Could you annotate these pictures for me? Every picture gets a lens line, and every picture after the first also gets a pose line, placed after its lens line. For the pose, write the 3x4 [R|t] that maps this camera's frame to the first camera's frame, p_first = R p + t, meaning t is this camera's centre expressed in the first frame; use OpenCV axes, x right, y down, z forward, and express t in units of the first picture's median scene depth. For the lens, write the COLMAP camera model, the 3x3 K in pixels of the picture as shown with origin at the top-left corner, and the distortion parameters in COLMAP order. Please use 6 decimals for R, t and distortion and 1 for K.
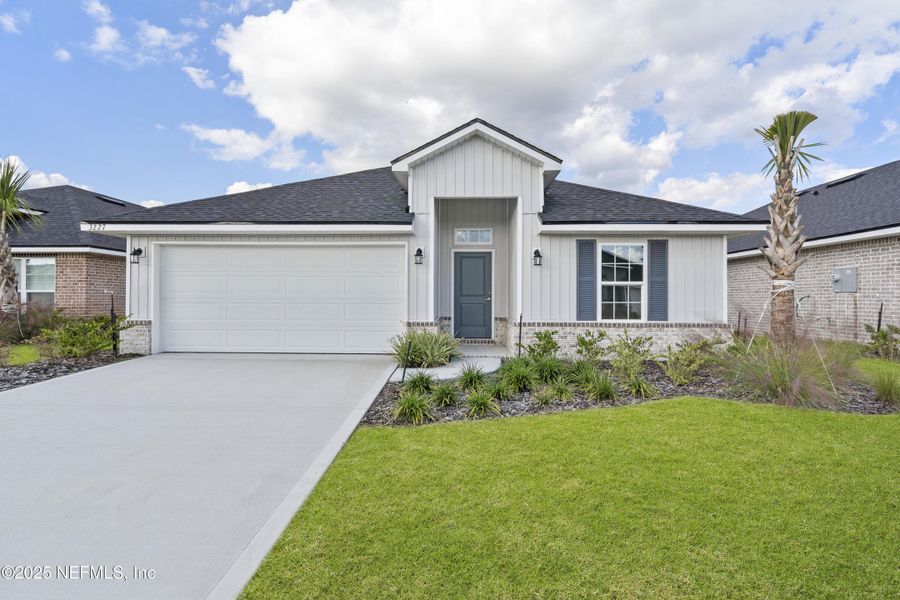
lens RADIAL K [[426.3, 0, 449.3], [0, 426.3, 294.4], [0, 0, 1]] dist [0.000922, 0.000083]
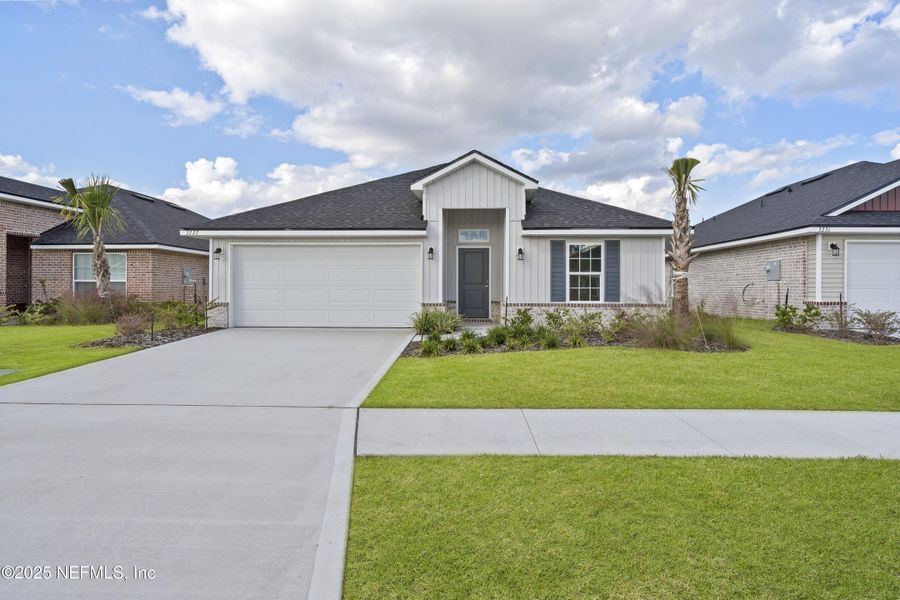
lens RADIAL K [[655.3, 0, 450.0], [0, 655.3, 300.0], [0, 0, 1]] dist [-0.003652, -0.000711]
pose [[0.999769, -0.001504, -0.021455, 0.031120], [0.001860, 0.999861, 0.016563, 0.021558], [0.021428, -0.016599, 0.999633, -1.035304]]
